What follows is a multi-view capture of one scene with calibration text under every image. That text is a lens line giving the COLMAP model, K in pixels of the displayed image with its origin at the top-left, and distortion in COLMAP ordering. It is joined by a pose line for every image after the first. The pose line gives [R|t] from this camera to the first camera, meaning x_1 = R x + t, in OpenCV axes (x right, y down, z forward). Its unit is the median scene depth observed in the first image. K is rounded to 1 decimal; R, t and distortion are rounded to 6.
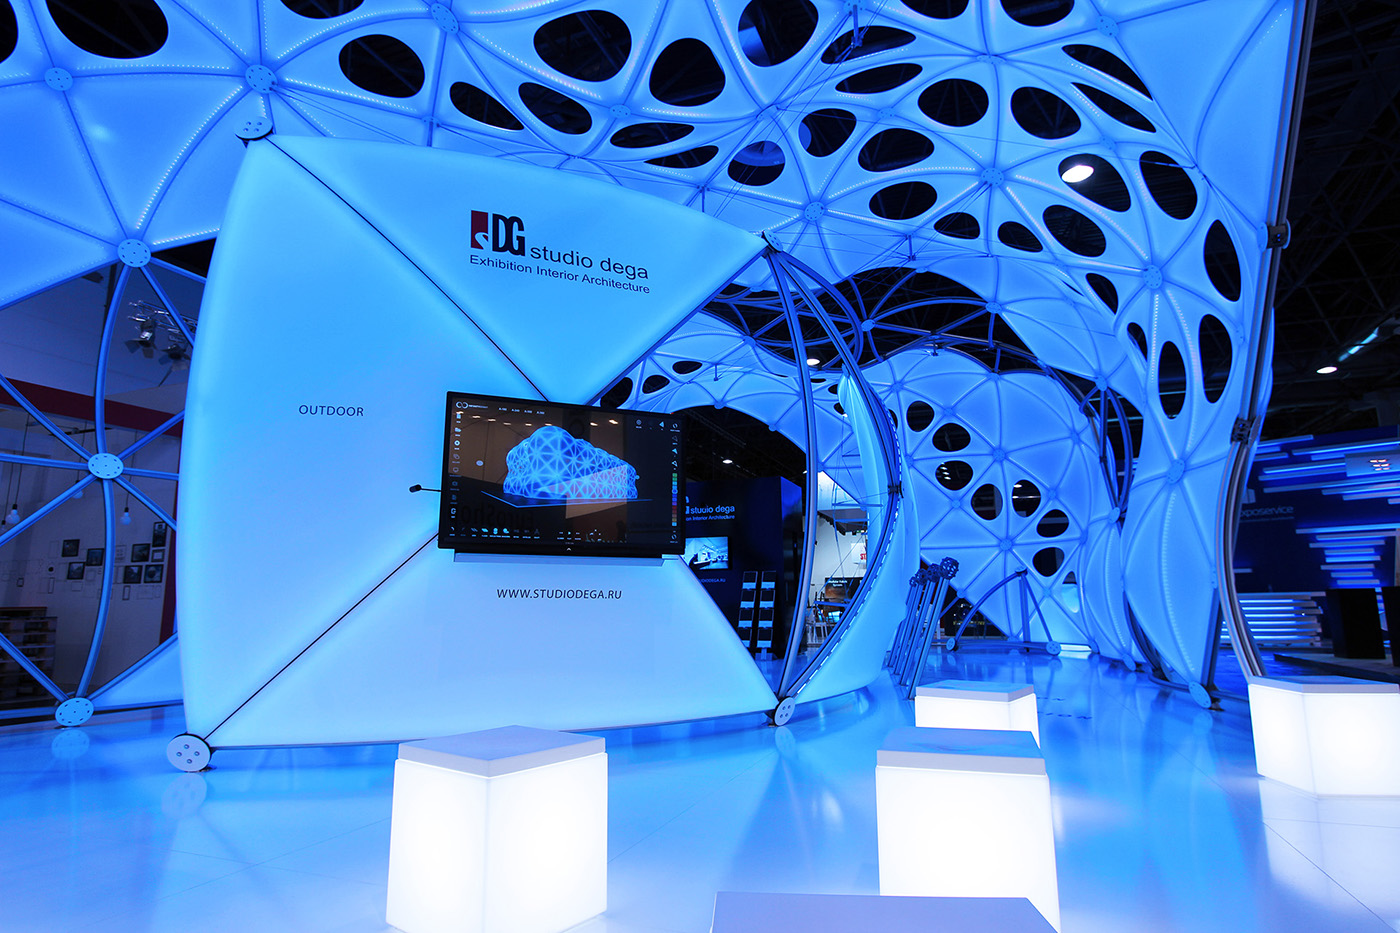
lens RADIAL K [[785.1, 0, 705.6], [0, 785.1, 464.3], [0, 0, 1]] dist [-0.006226, 0.001969]
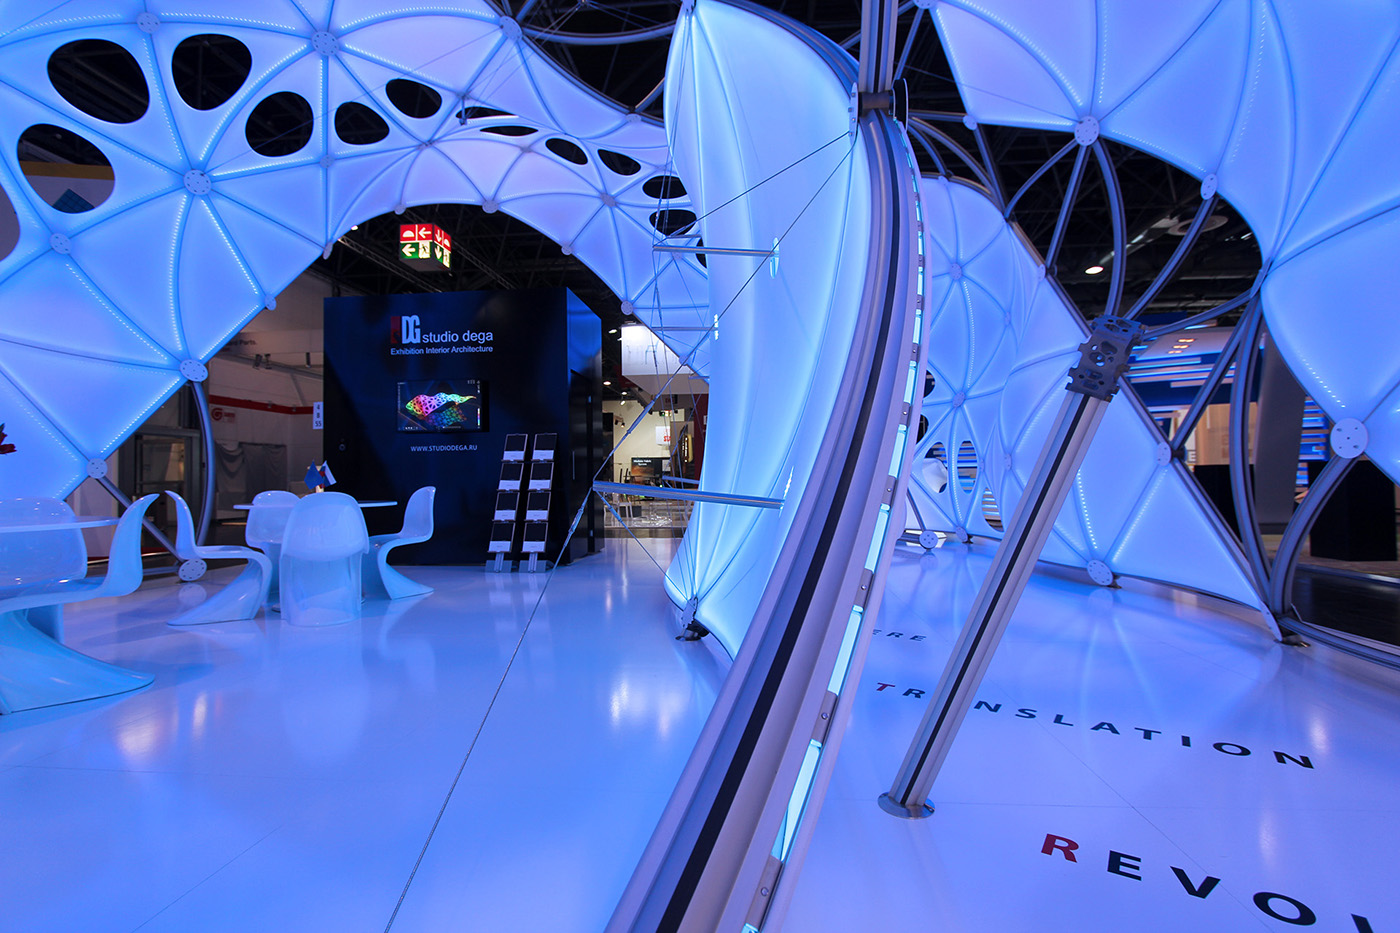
lens RADIAL K [[656.9, 0, 701.8], [0, 656.9, 467.4], [0, 0, 1]] dist [-0.004230, 0.000535]
pose [[0.967224, 0.003087, 0.253907, 0.083845], [-0.042386, 0.987860, 0.149453, 0.095842], [-0.250363, -0.155317, 0.955612, 0.555476]]
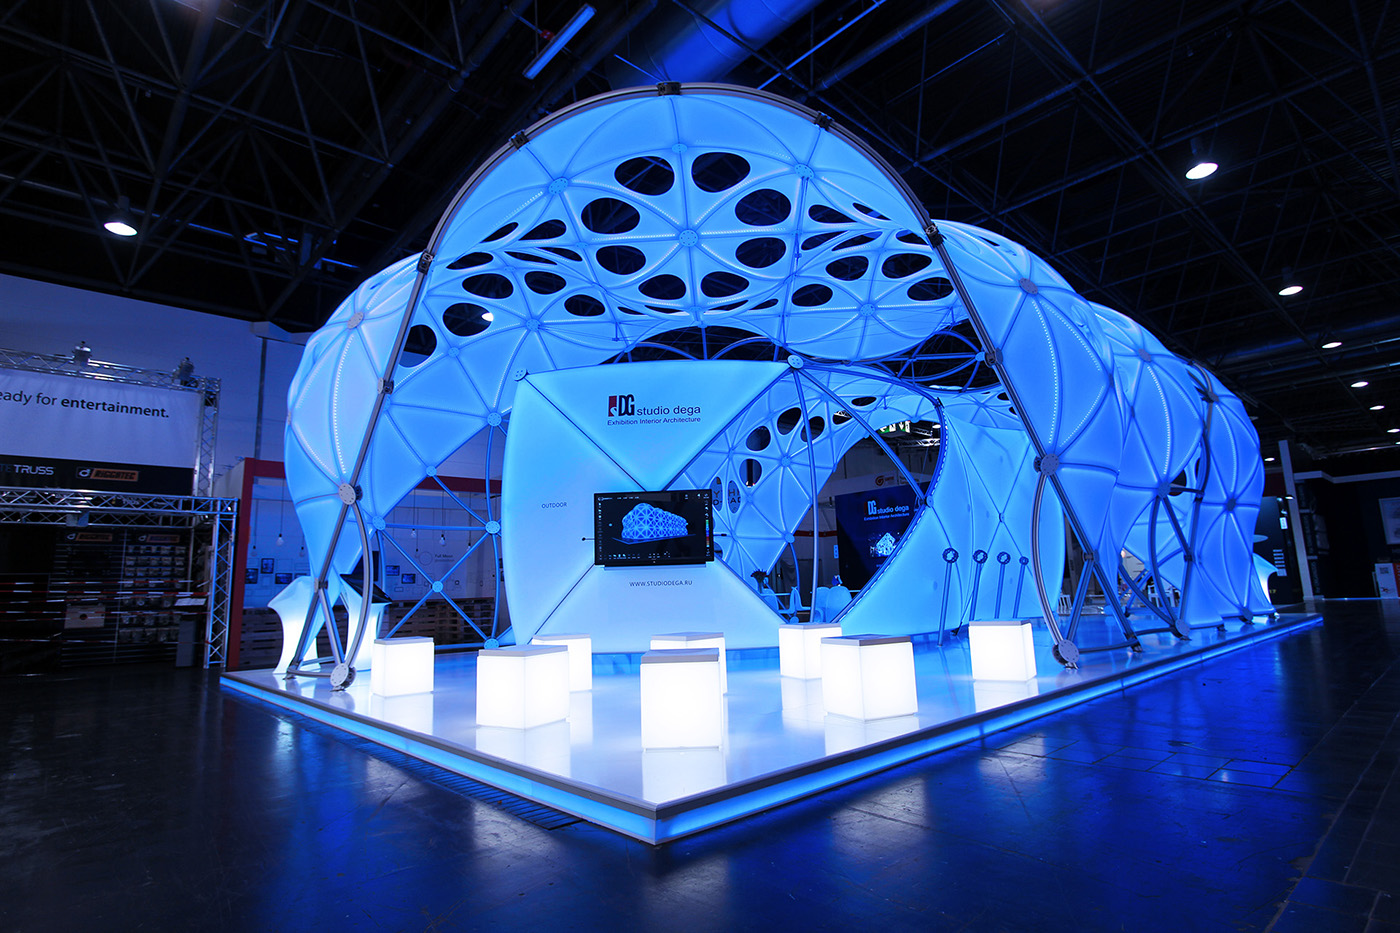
lens RADIAL K [[739.8, 0, 701.4], [0, 739.8, 468.0], [0, 0, 1]] dist [-0.005120, 0.000456]
pose [[0.892972, -0.100083, -0.438844, 0.347016], [0.108750, 0.994054, -0.005417, -0.048795], [0.436777, -0.042887, 0.898547, -0.293533]]
